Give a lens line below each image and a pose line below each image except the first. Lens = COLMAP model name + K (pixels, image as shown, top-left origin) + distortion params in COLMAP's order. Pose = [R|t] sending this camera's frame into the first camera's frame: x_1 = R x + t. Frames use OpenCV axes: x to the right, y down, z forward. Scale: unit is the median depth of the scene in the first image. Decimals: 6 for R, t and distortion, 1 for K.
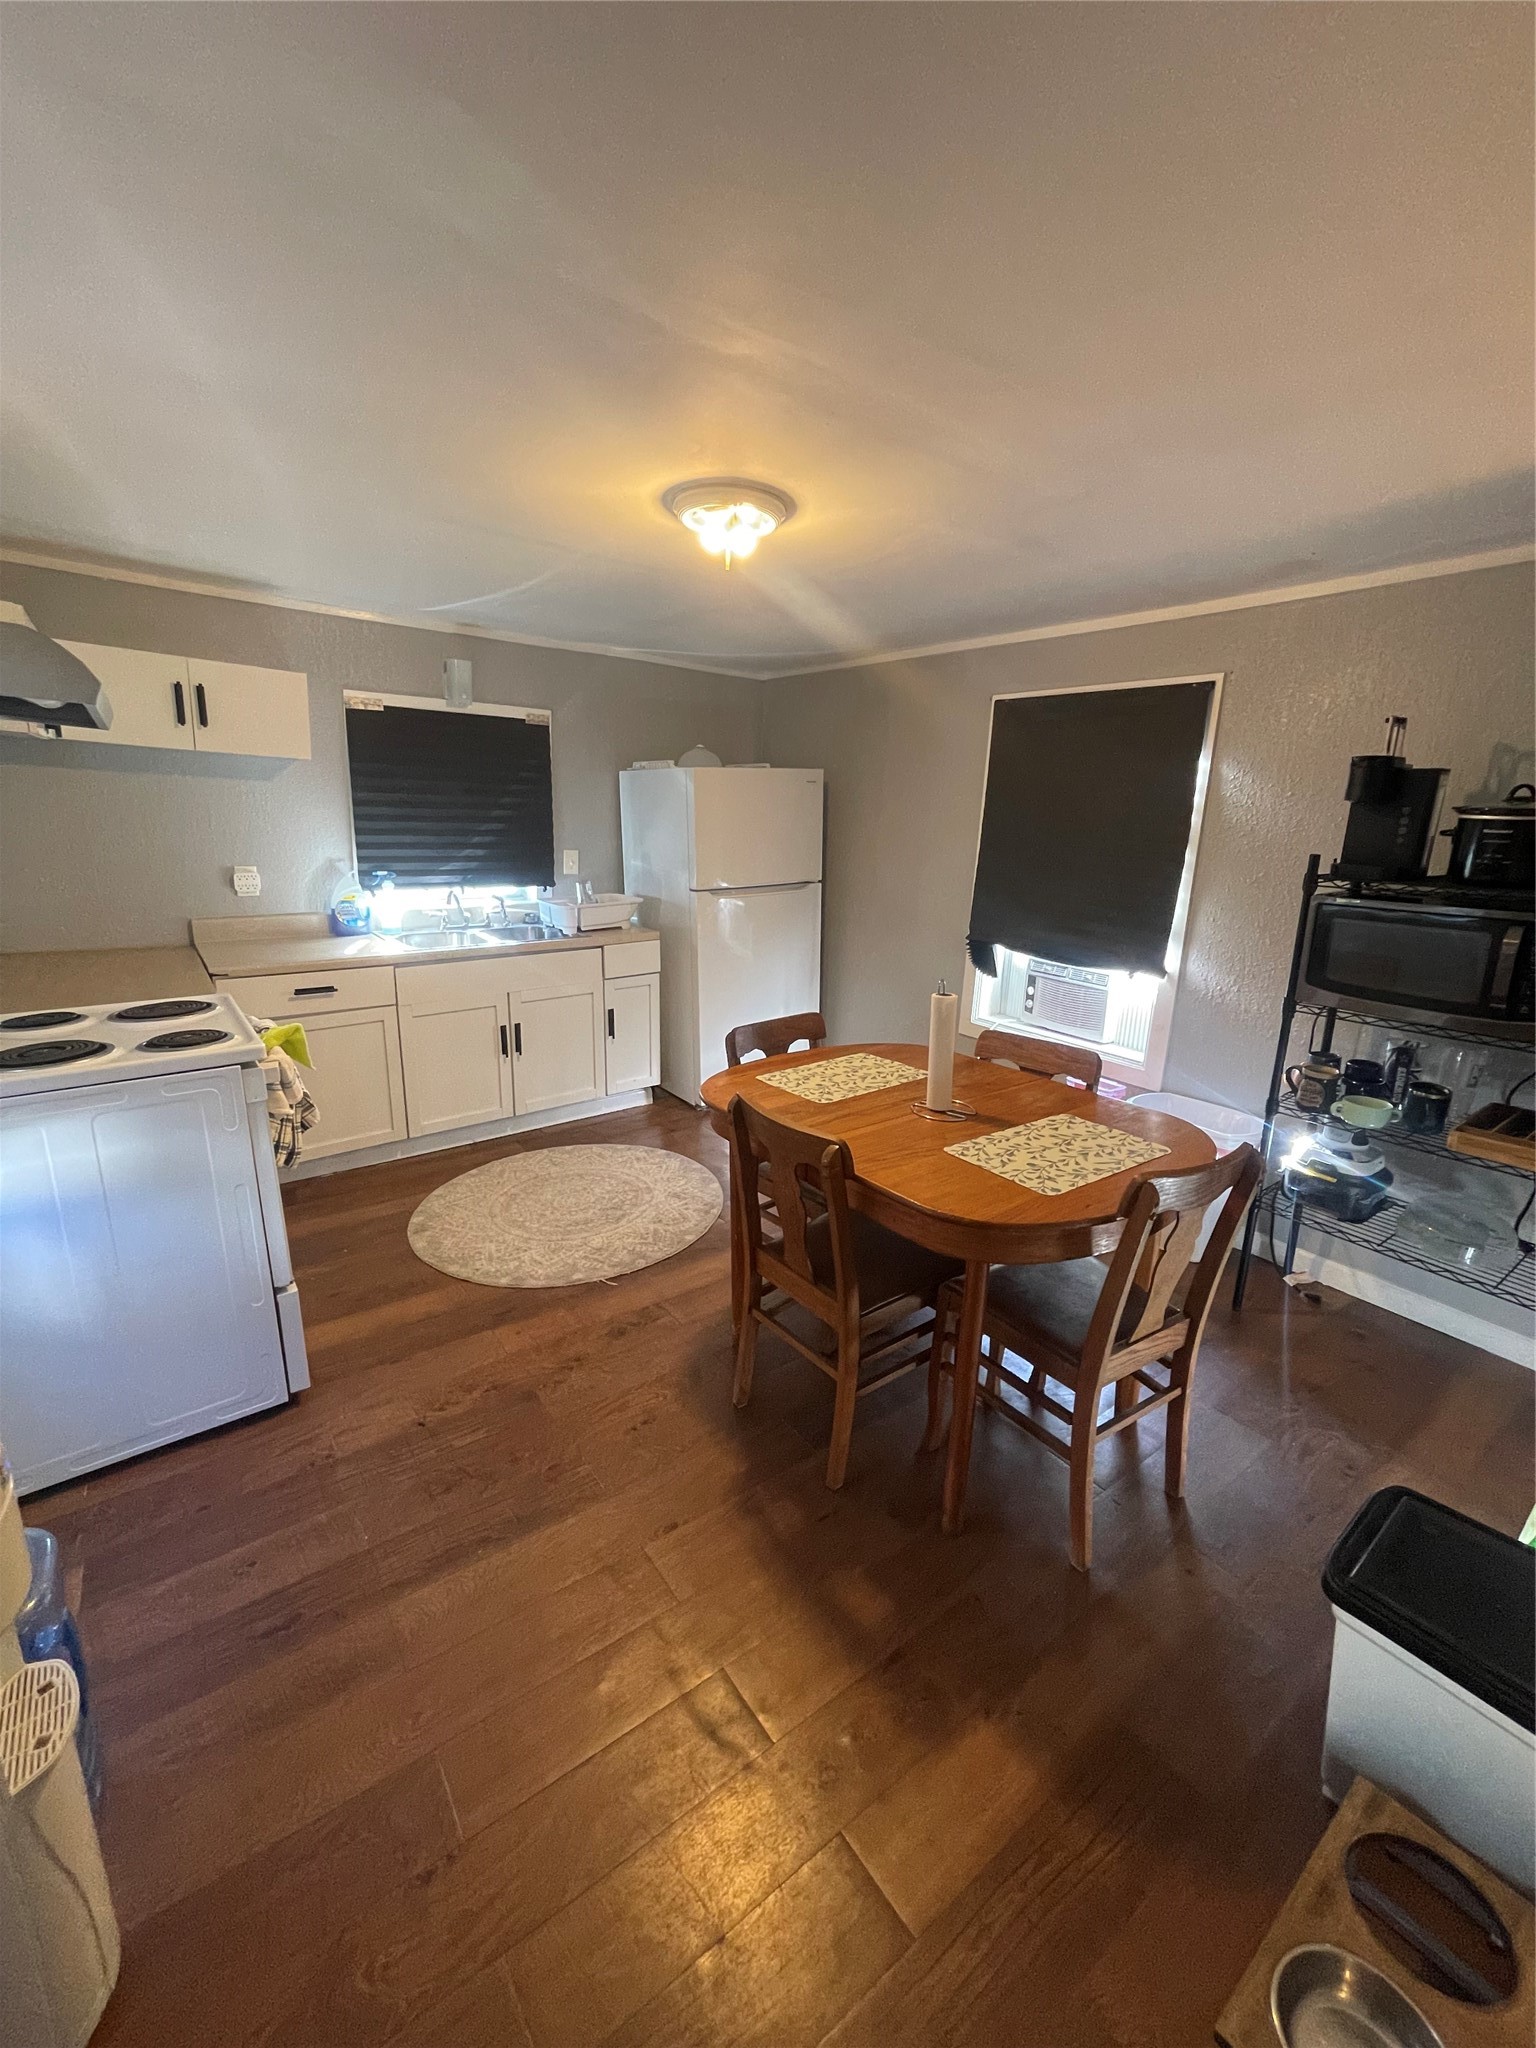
lens RADIAL K [[837.8, 0, 775.2], [0, 837.8, 1018.3], [0, 0, 1]] dist [-0.003131, -0.000798]
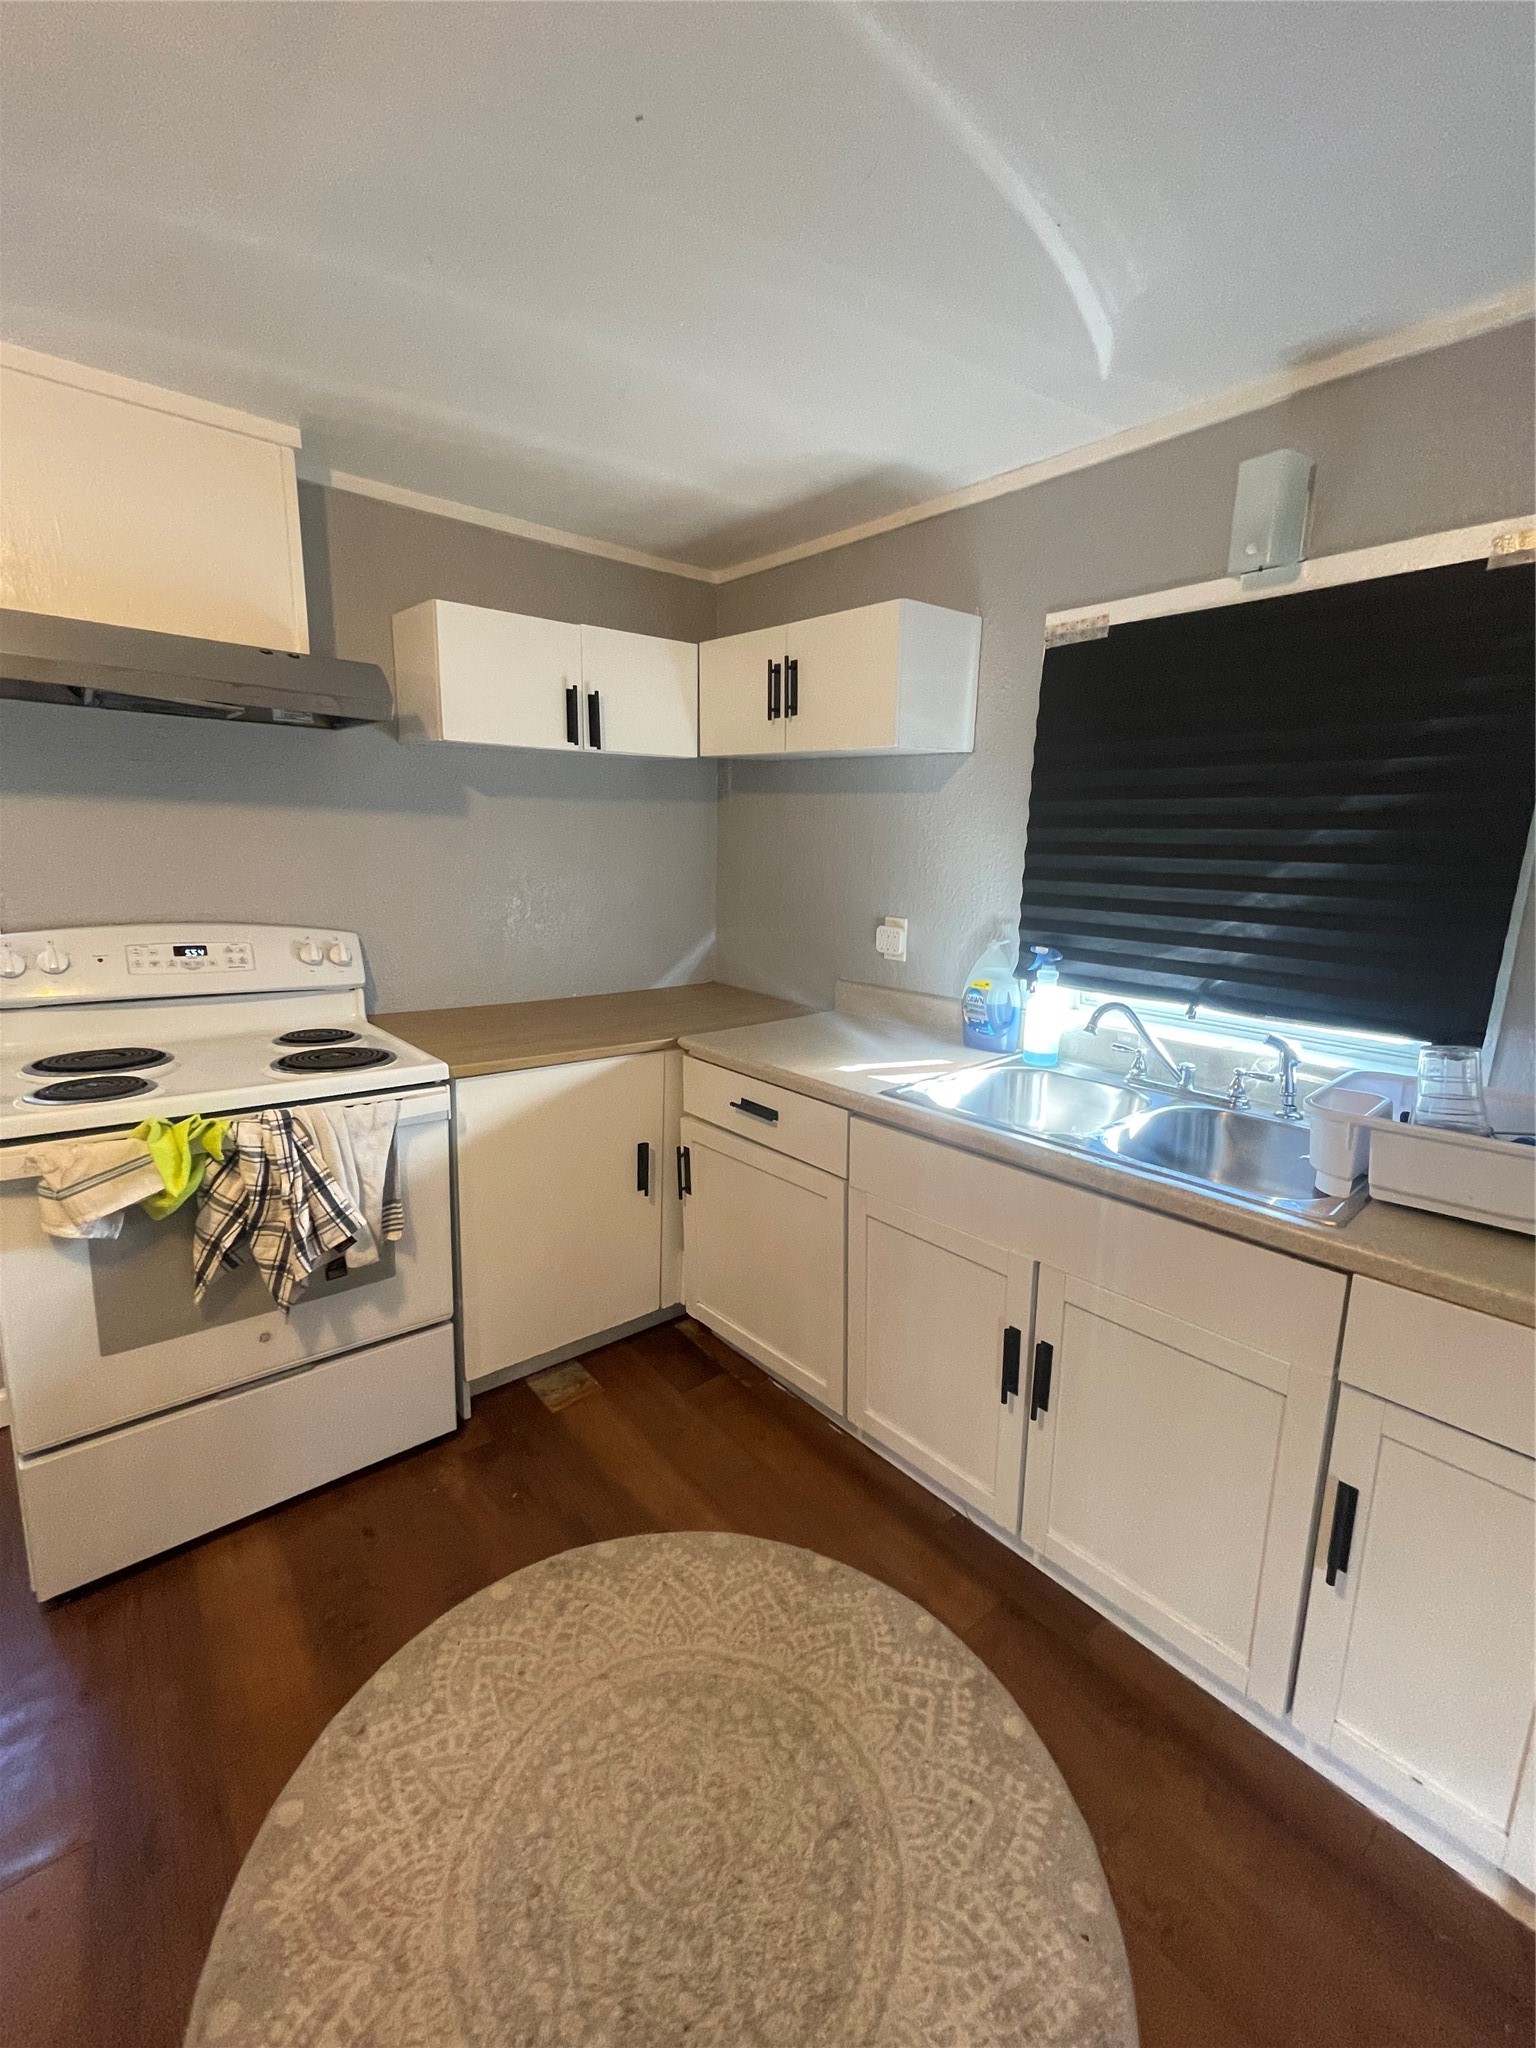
lens RADIAL K [[837.8, 0, 756.3], [0, 837.8, 1015.0], [0, 0, 1]] dist [-0.003131, -0.000798]
pose [[0.067421, 0.172270, -0.982740, 0.052201], [-0.258455, 0.954374, 0.149567, -0.177289], [0.963668, 0.243910, 0.108870, 0.823689]]
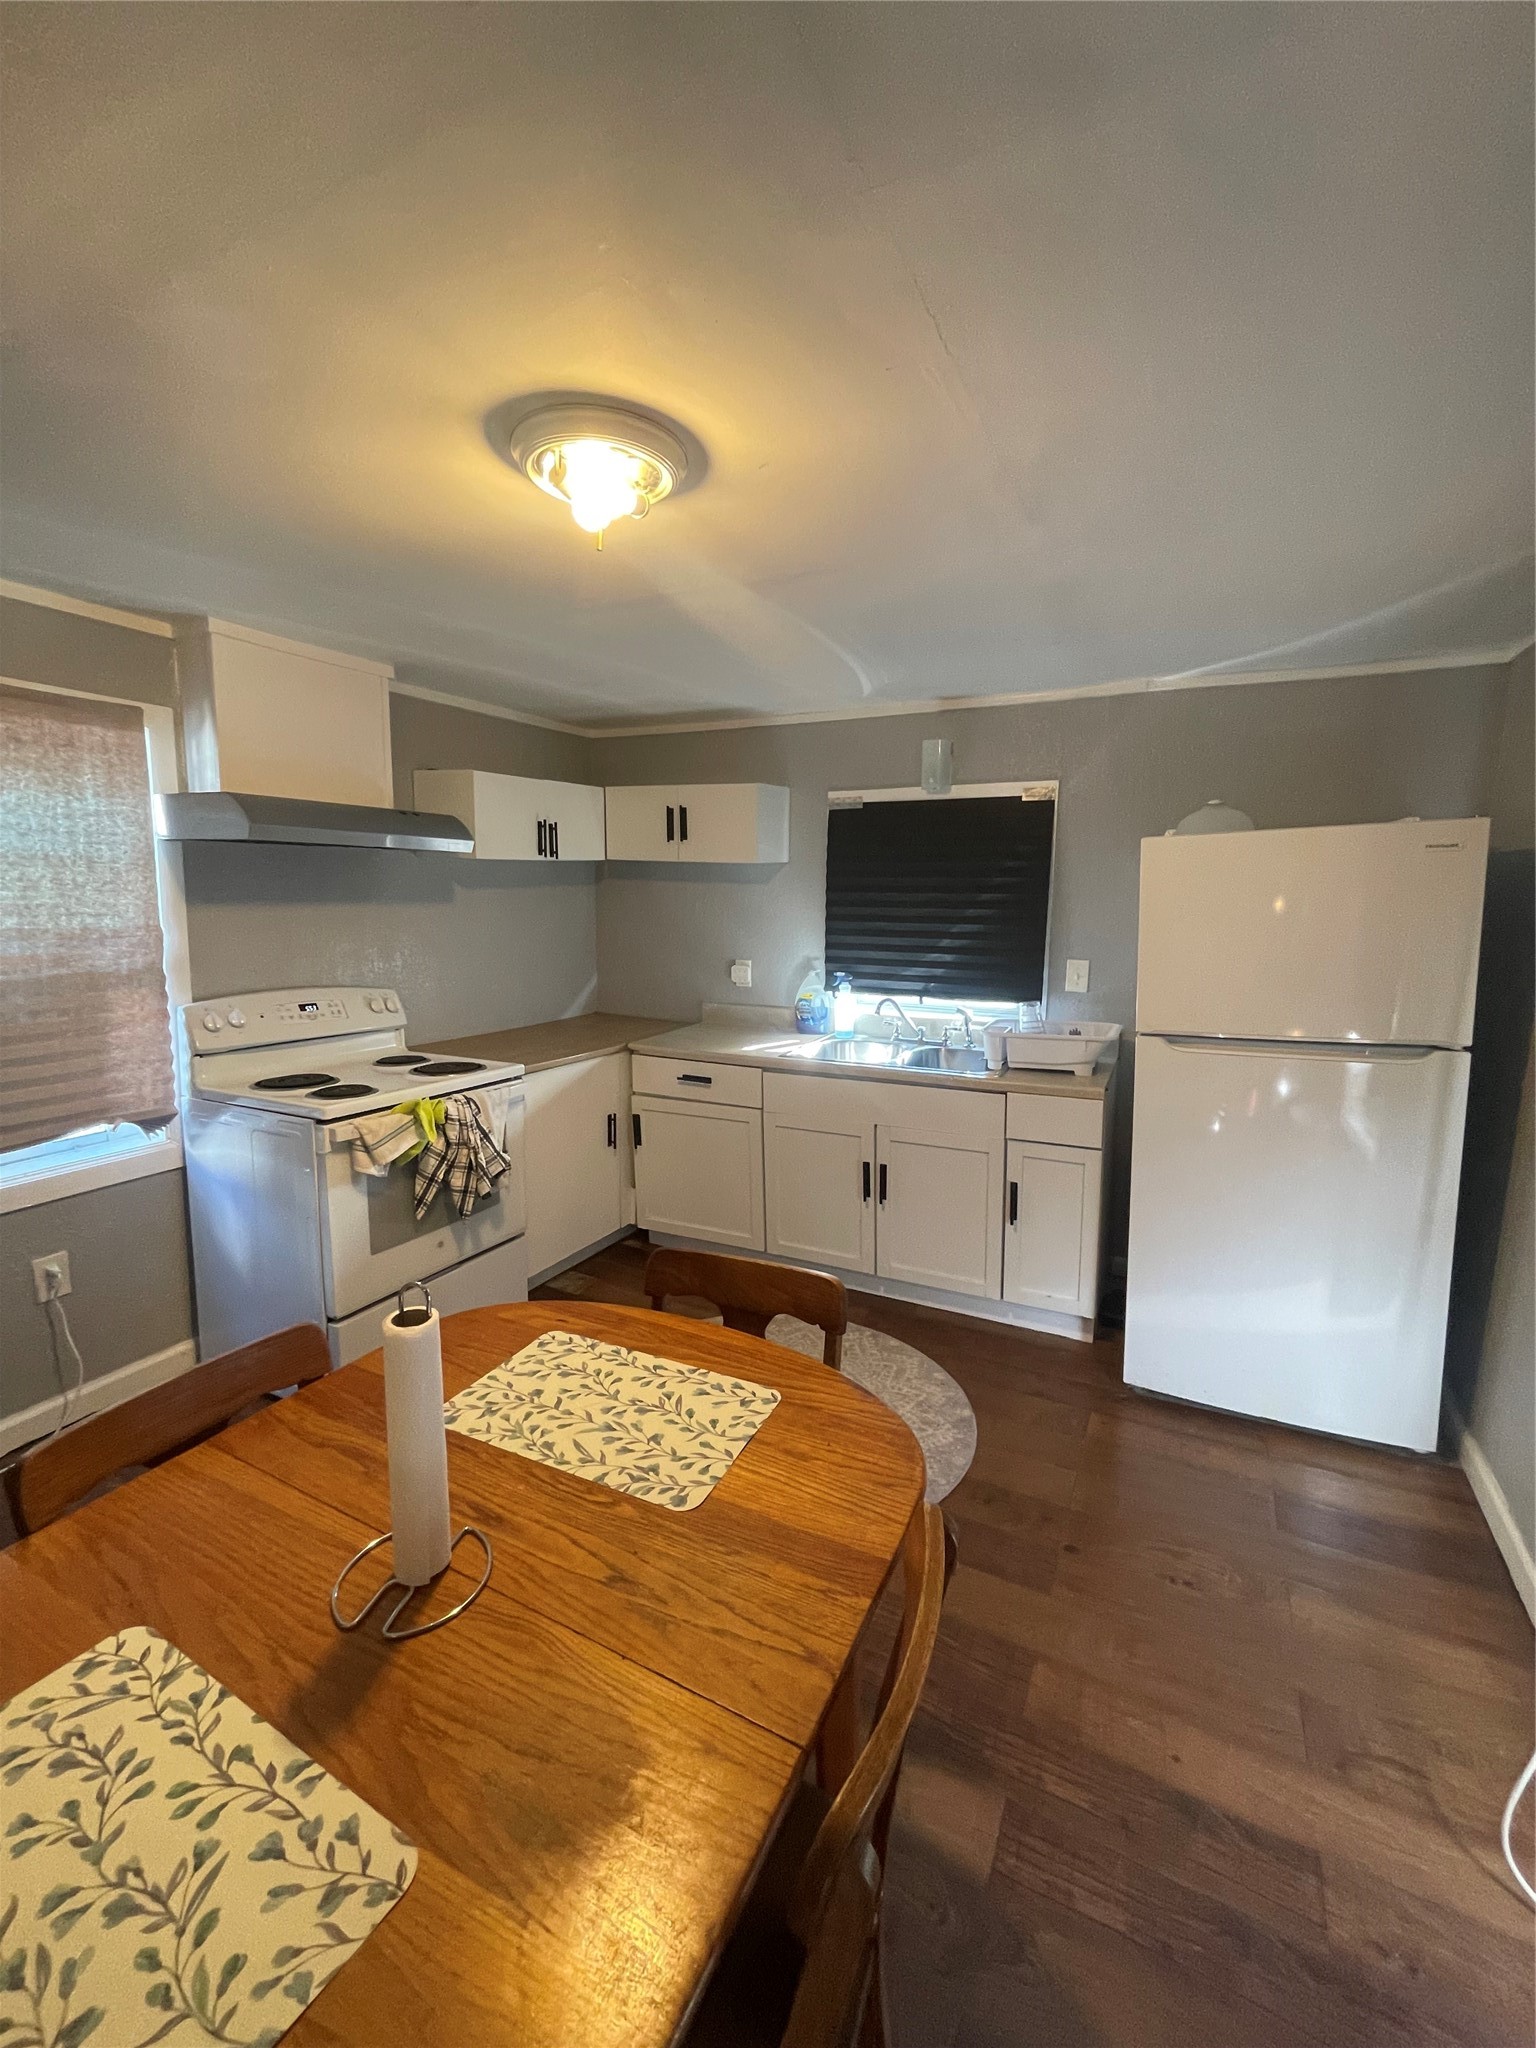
lens RADIAL K [[837.8, 0, 754.6], [0, 837.8, 1012.2], [0, 0, 1]] dist [-0.003131, -0.000798]
pose [[0.436050, 0.102156, -0.894105, 0.369066], [-0.208113, 0.978051, 0.010252, -0.127803], [0.875528, 0.181605, 0.447739, 0.522835]]
